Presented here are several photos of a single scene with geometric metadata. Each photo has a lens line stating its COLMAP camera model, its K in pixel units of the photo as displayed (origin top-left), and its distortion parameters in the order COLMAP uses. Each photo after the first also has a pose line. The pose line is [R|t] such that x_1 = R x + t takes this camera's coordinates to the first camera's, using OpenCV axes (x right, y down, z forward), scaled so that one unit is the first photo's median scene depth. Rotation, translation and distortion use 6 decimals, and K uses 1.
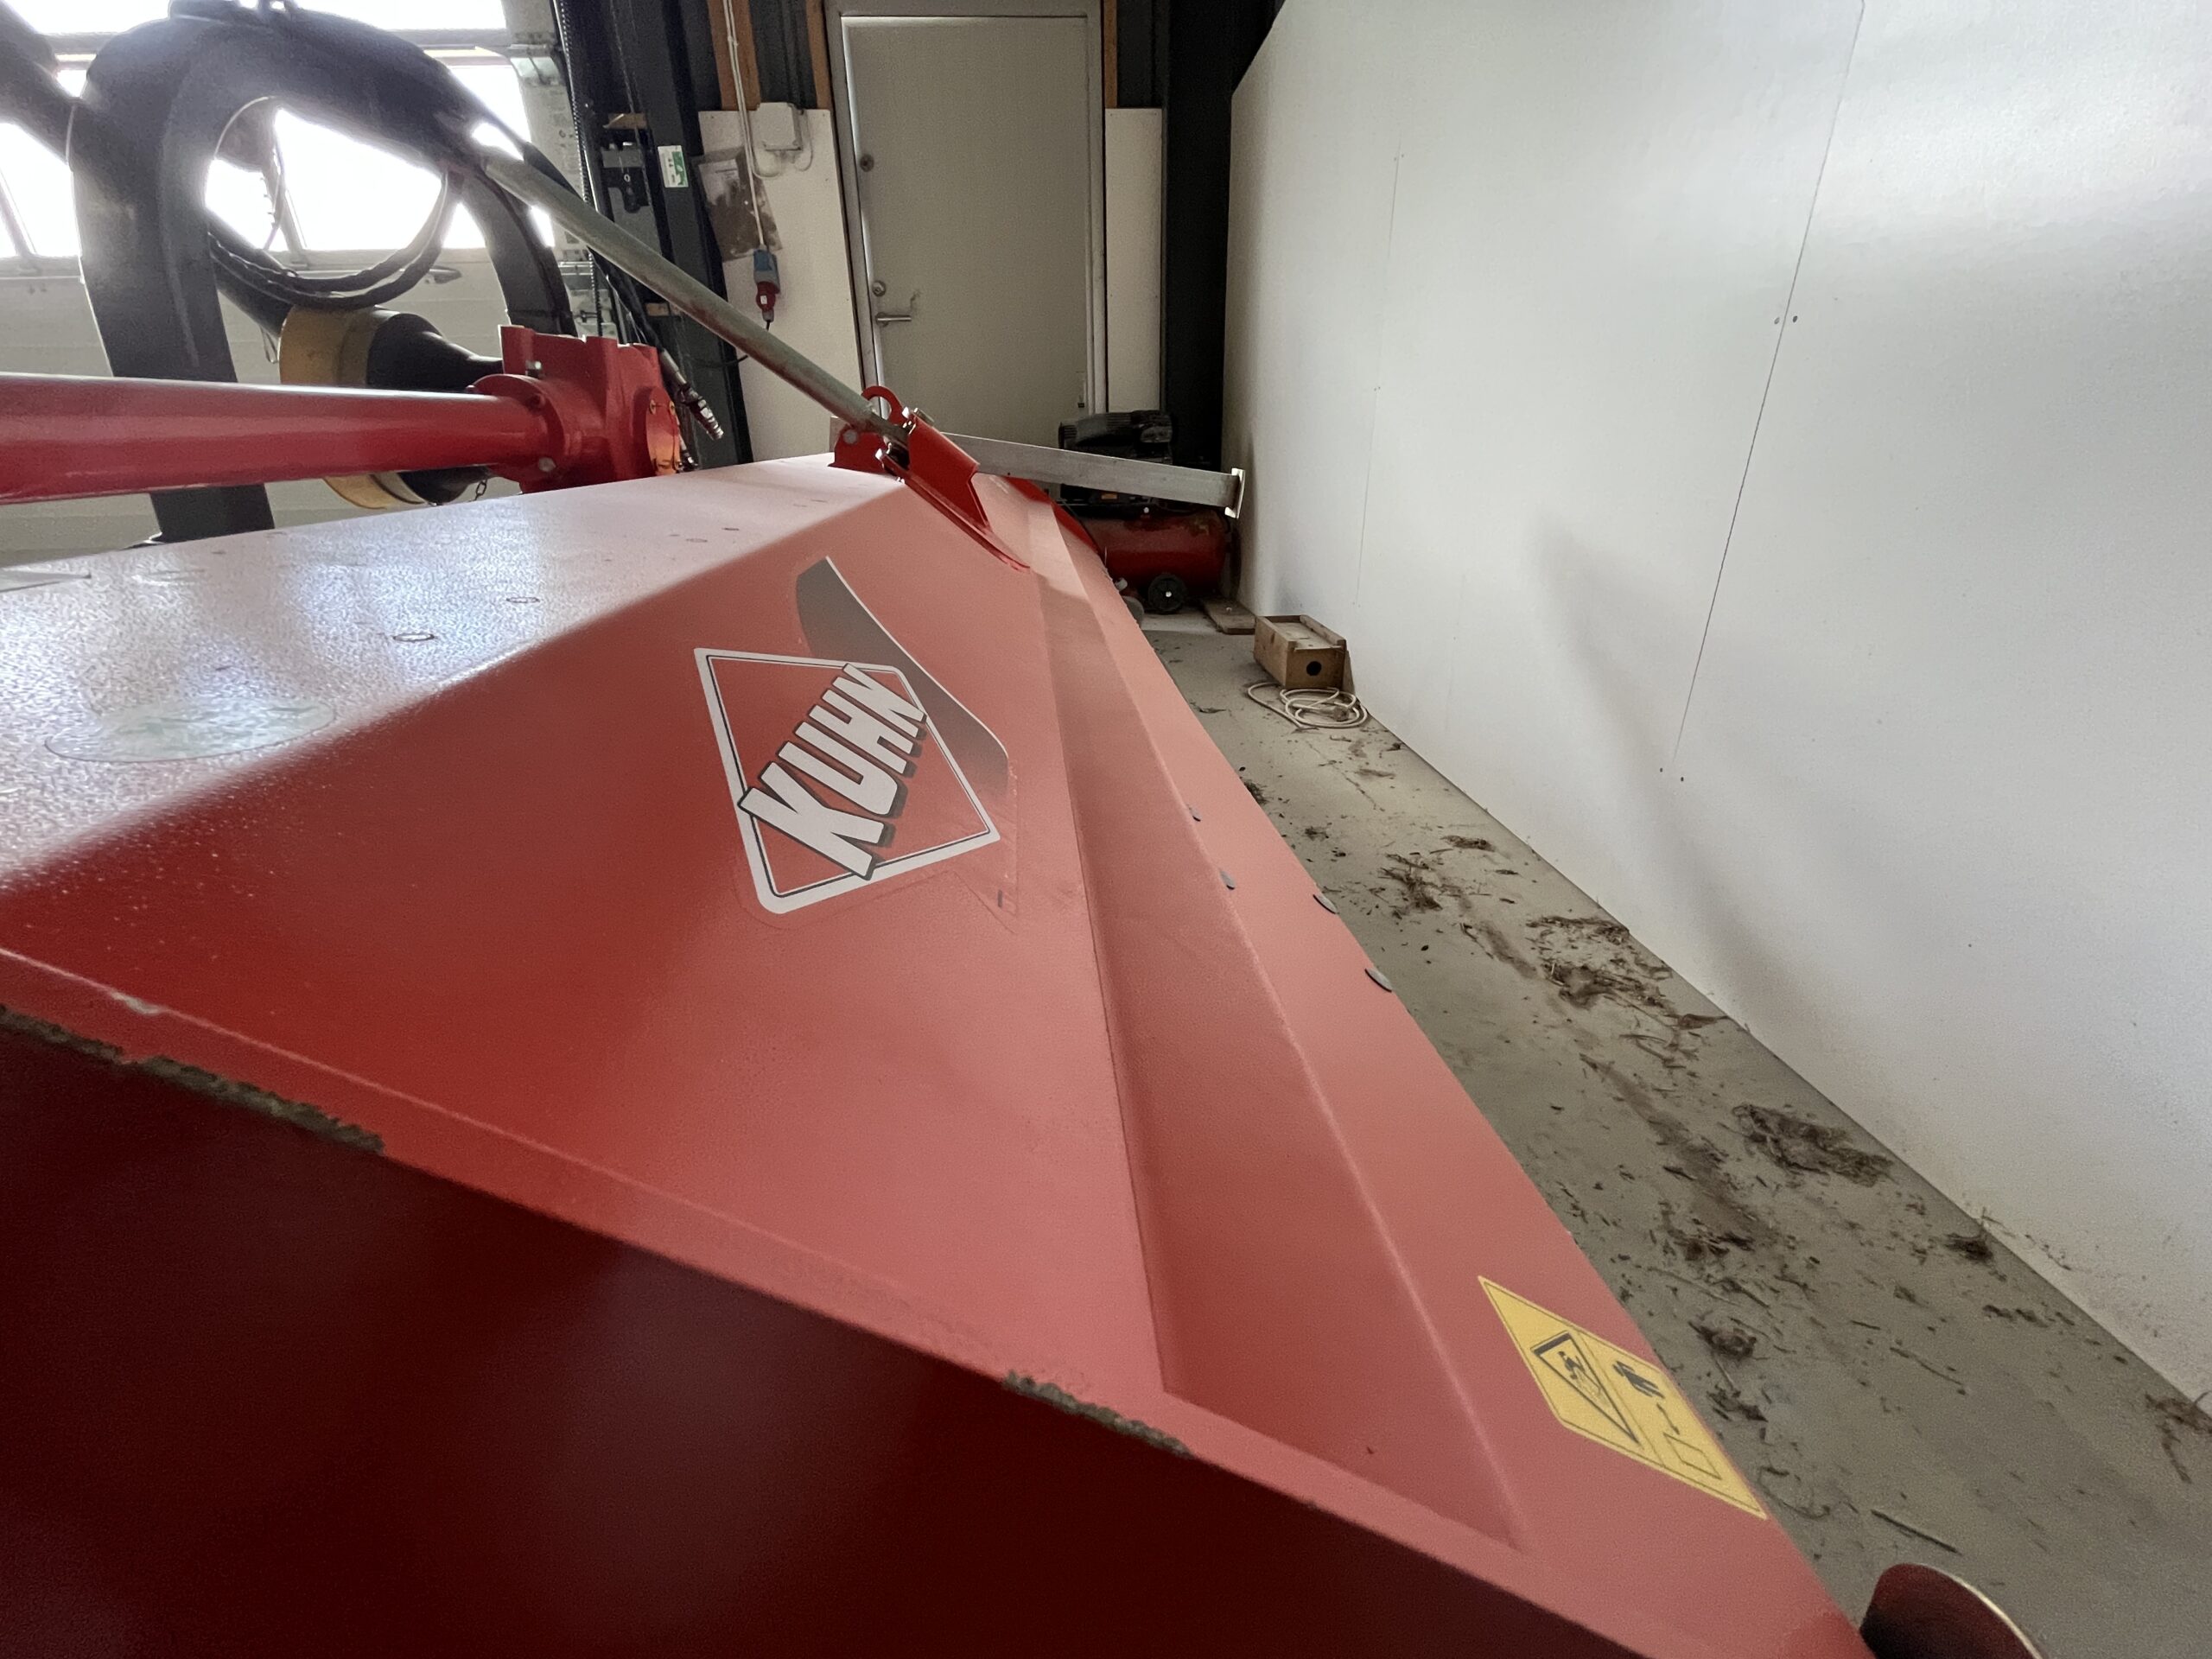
lens RADIAL K [[897.9, 0, 1095.4], [0, 897.9, 833.3], [0, 0, 1]] dist [-0.004402, 0.000260]
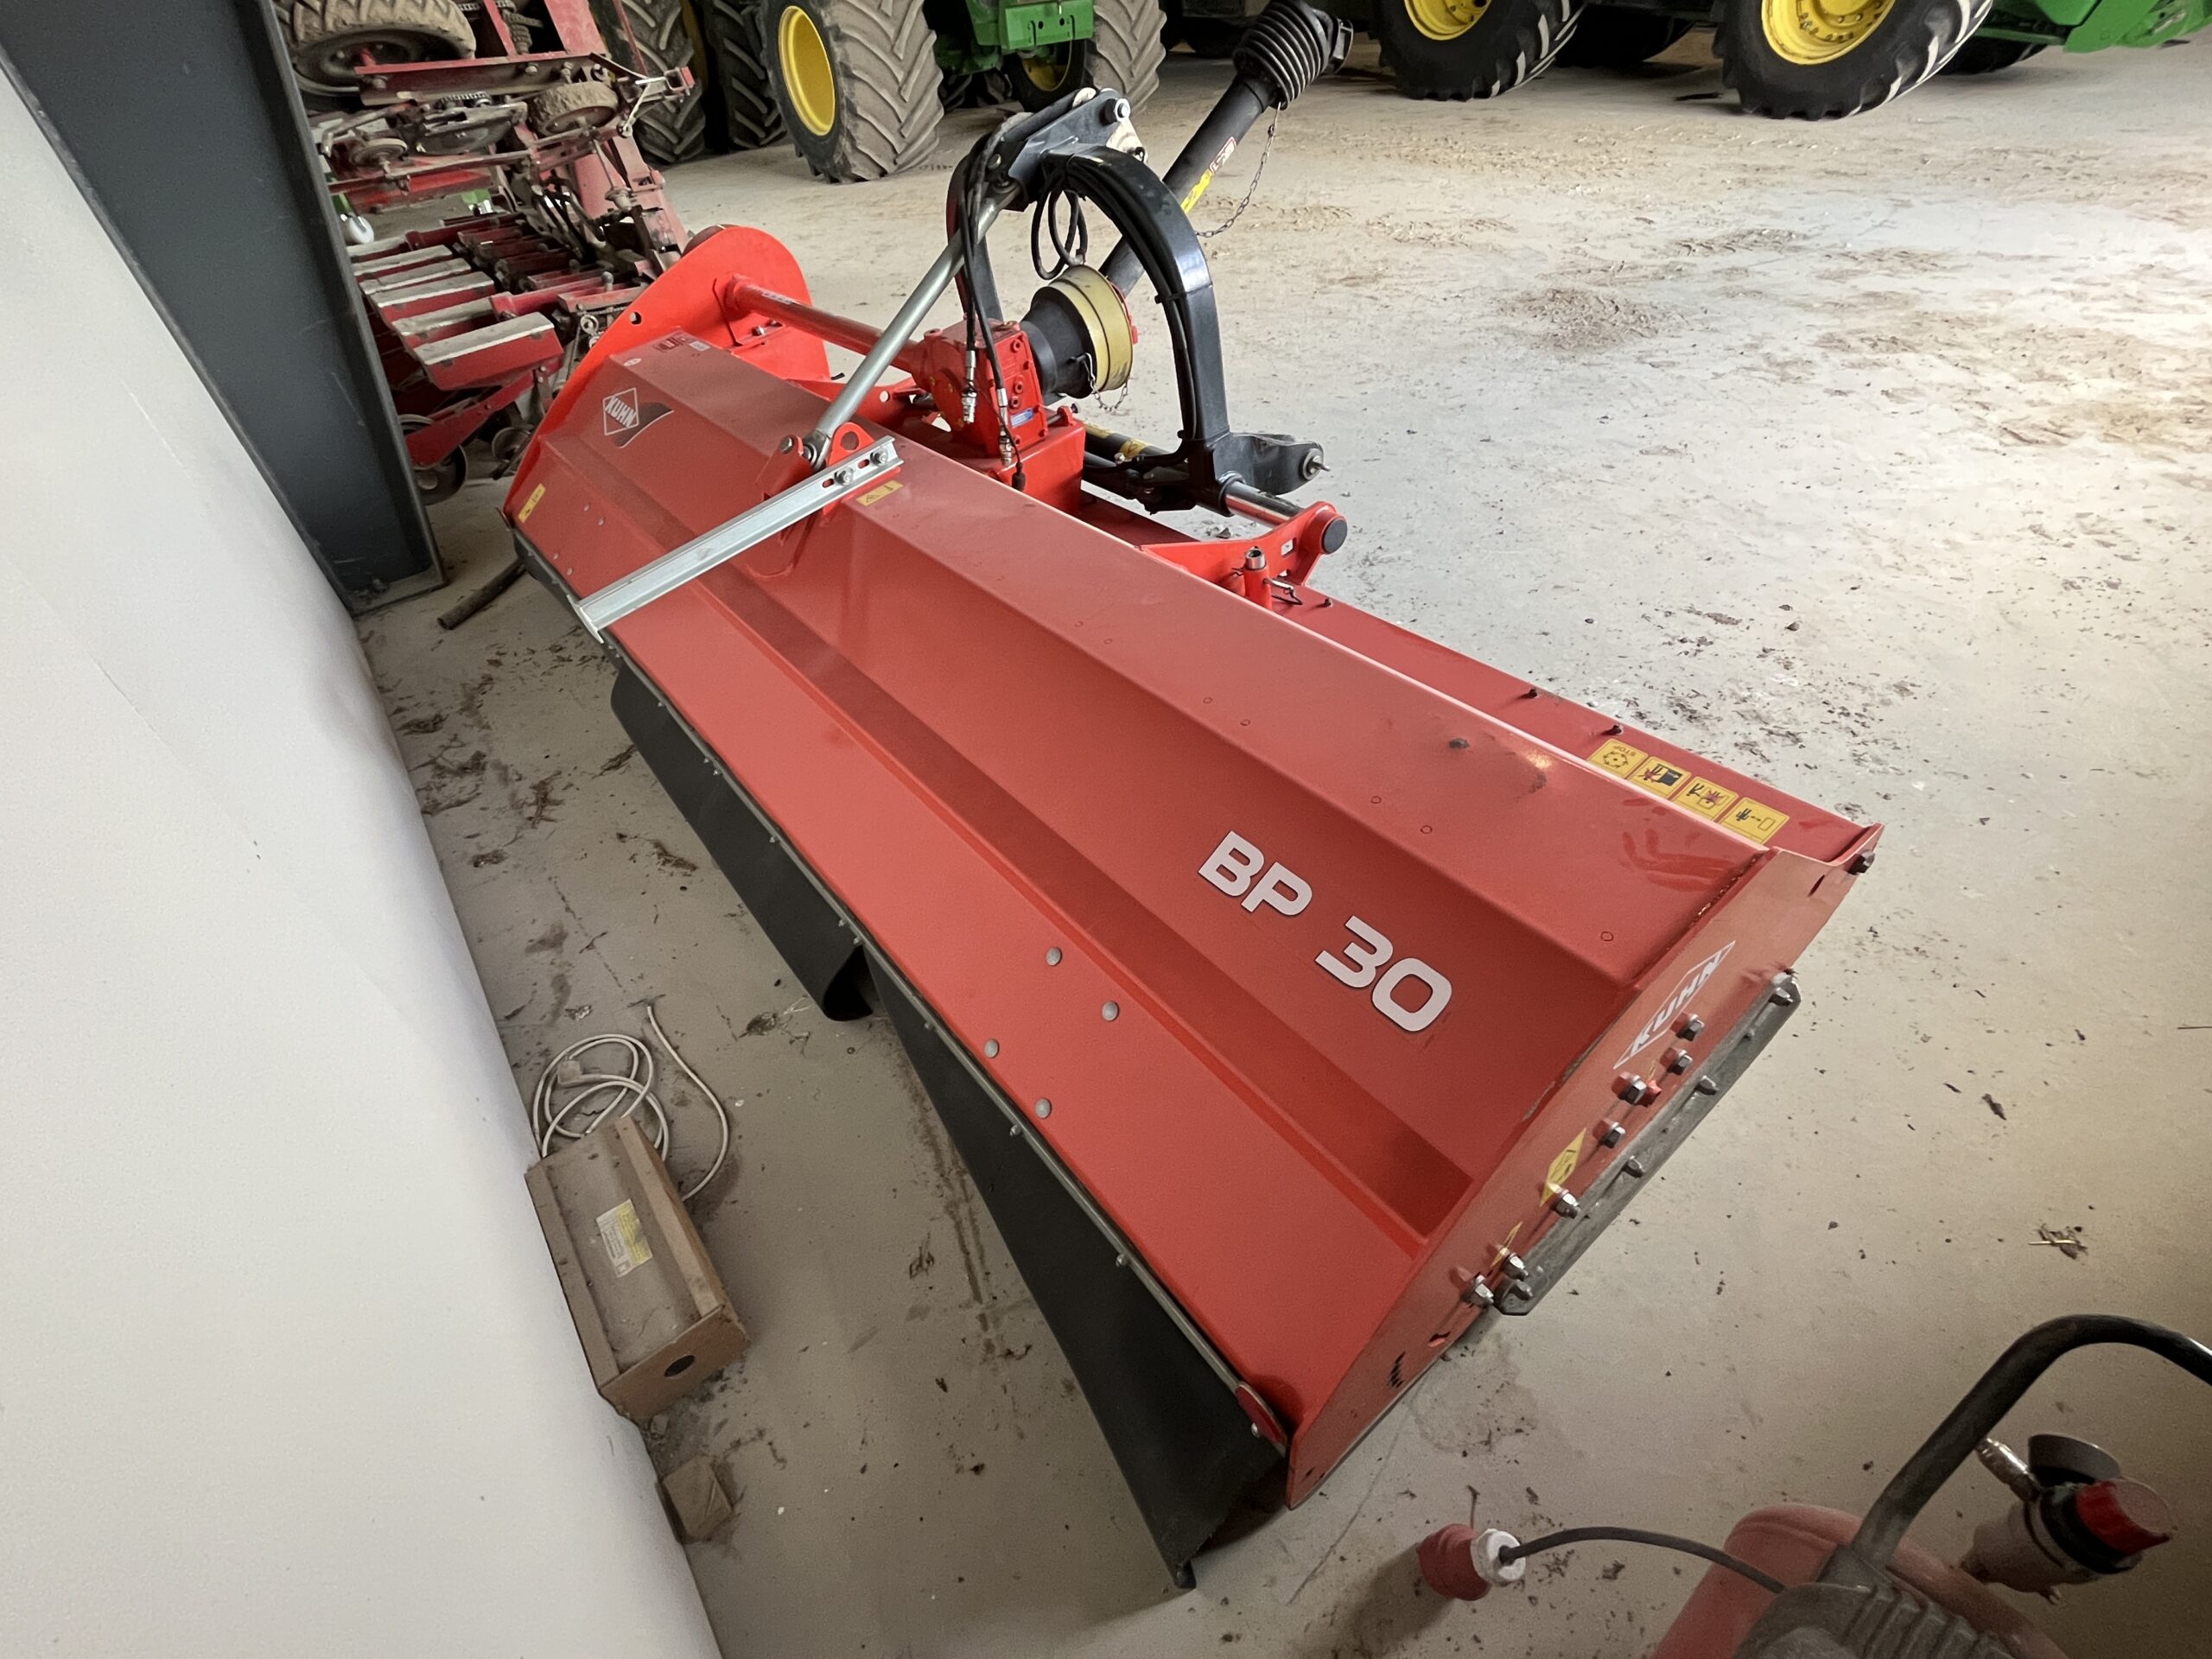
lens RADIAL K [[1004.9, 0, 1086.6], [0, 1004.9, 837.6], [0, 0, 1]] dist [-0.007026, 0.002121]
pose [[-0.833862, 0.434357, -0.340600, 0.220640], [-0.123045, 0.455258, 0.881817, -1.704197], [0.538084, 0.777222, -0.326176, 2.362070]]
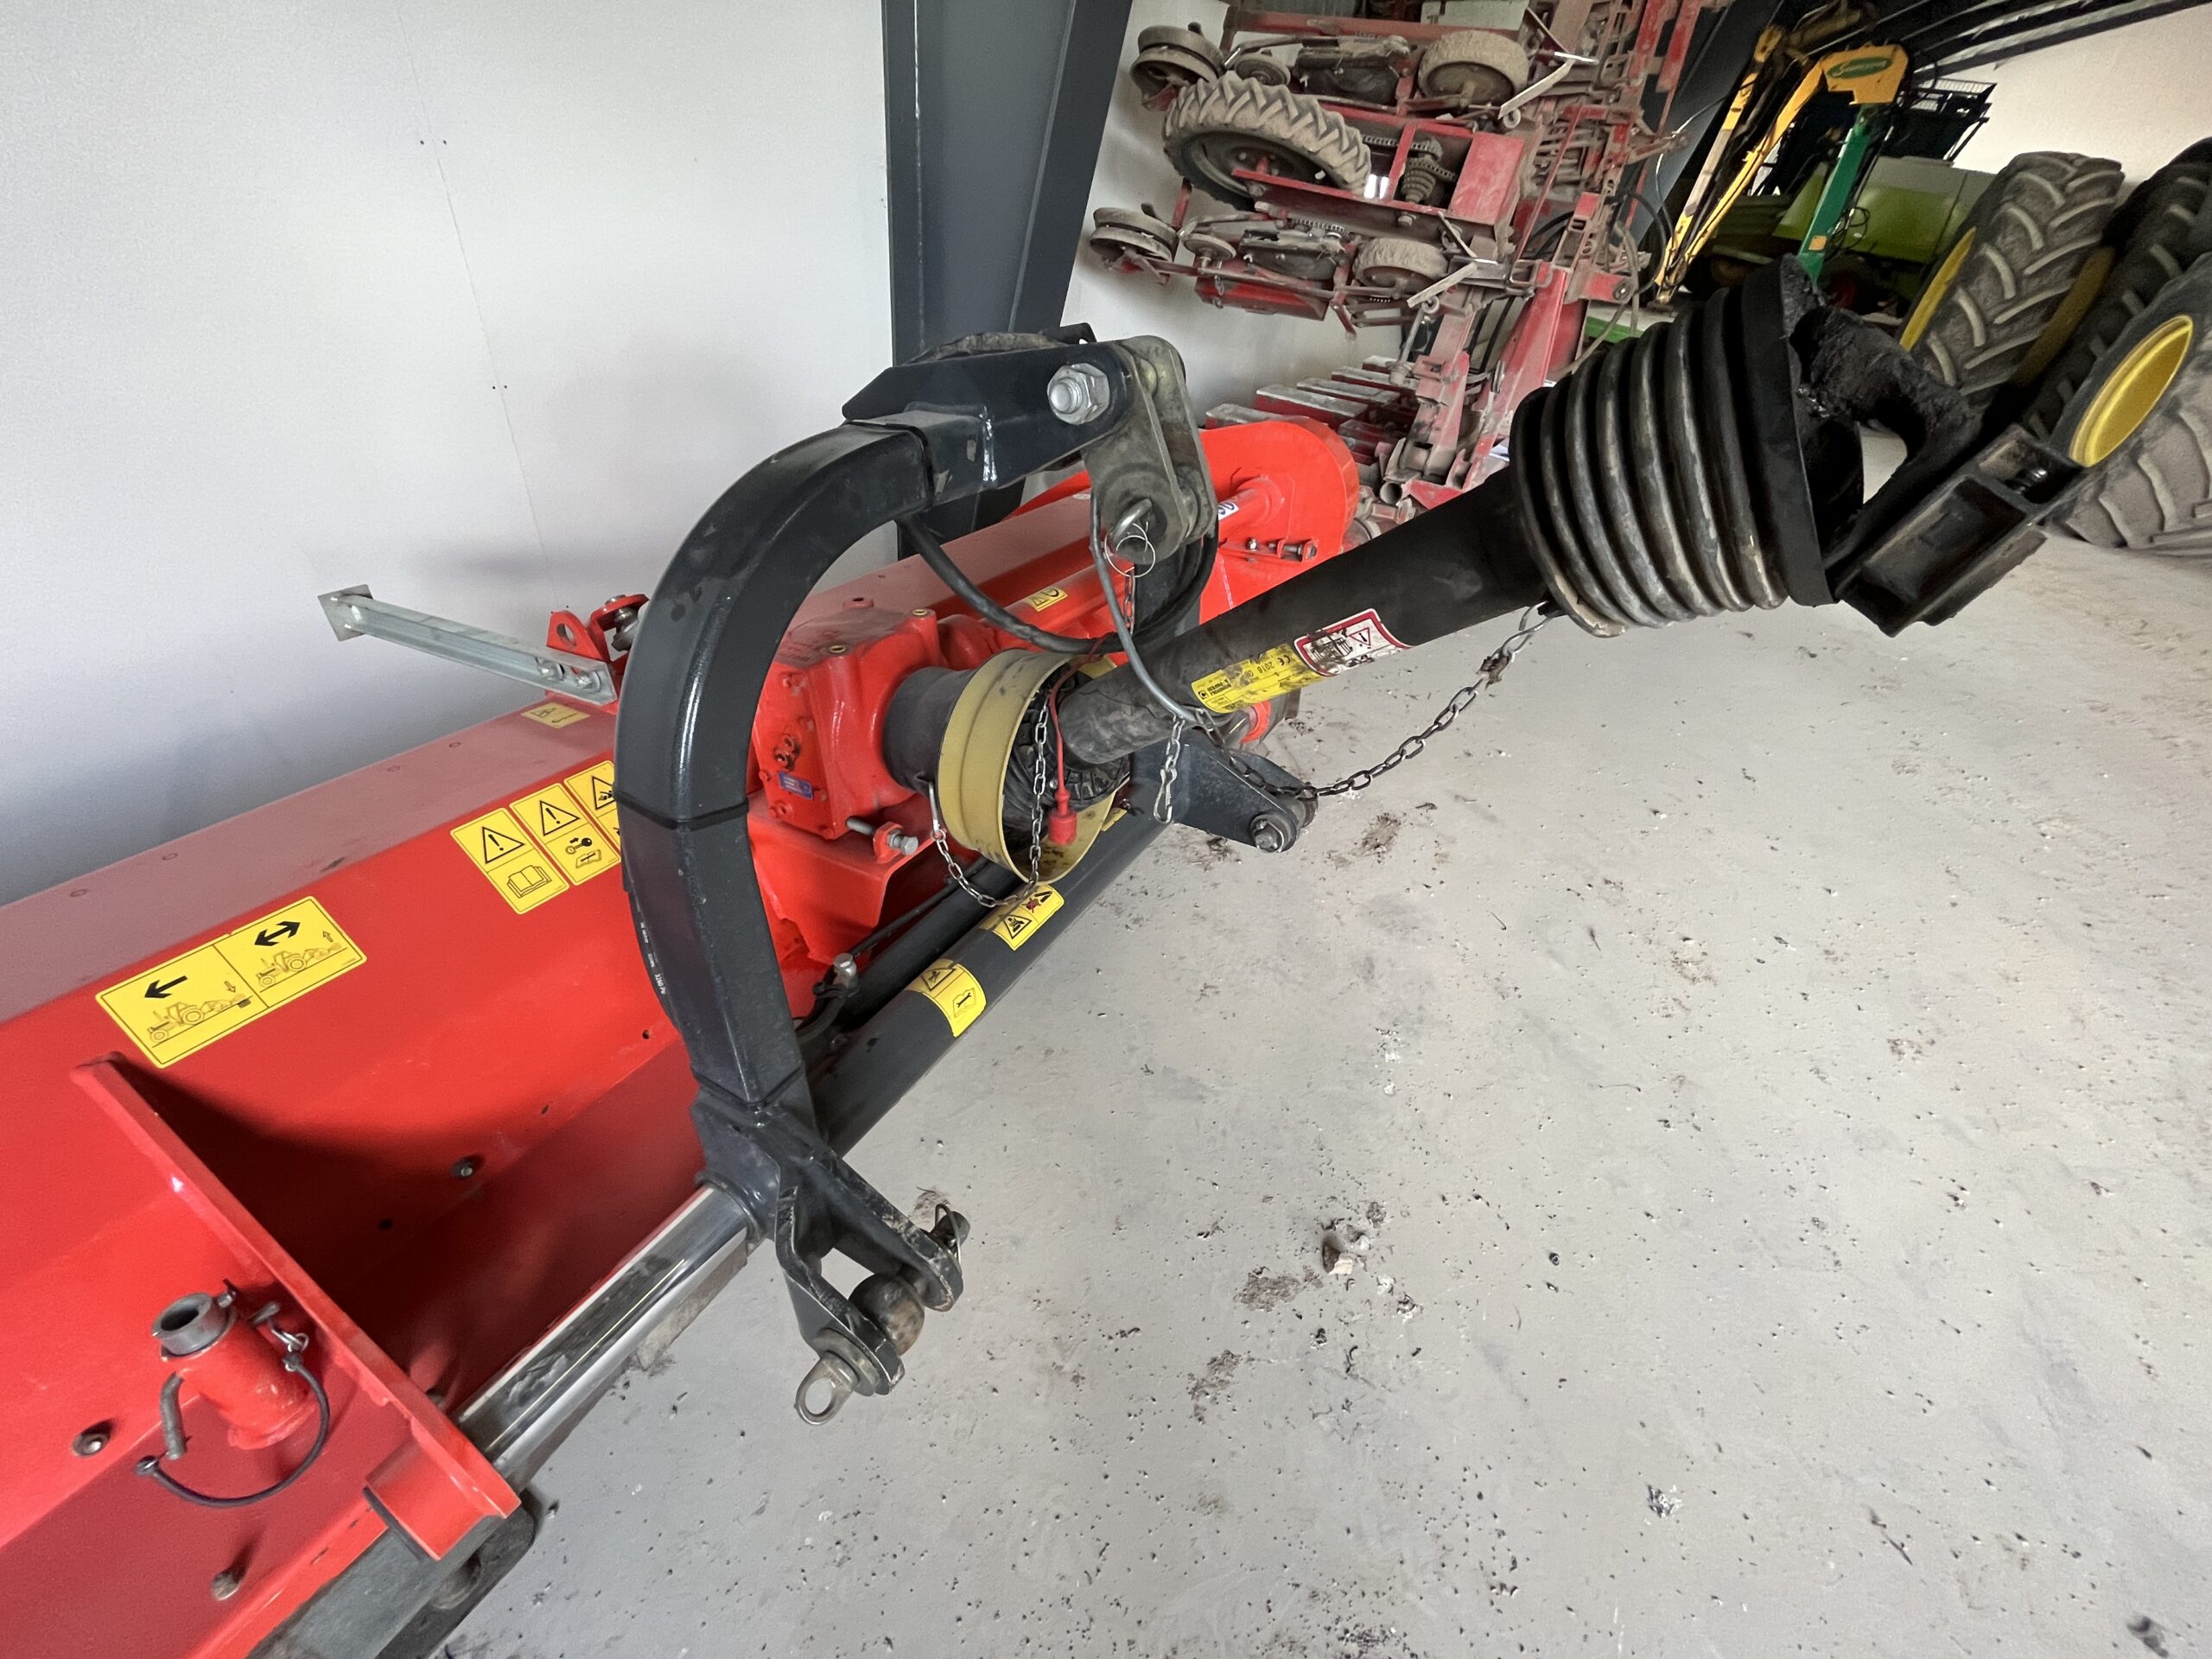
lens RADIAL K [[897.9, 0, 1095.1], [0, 897.9, 836.9], [0, 0, 1]] dist [-0.004402, 0.000260]
pose [[-0.815001, -0.395723, 0.423293, -1.238142], [0.157867, 0.551231, 0.819281, -1.132246], [-0.557541, 0.734539, -0.386782, 1.374272]]
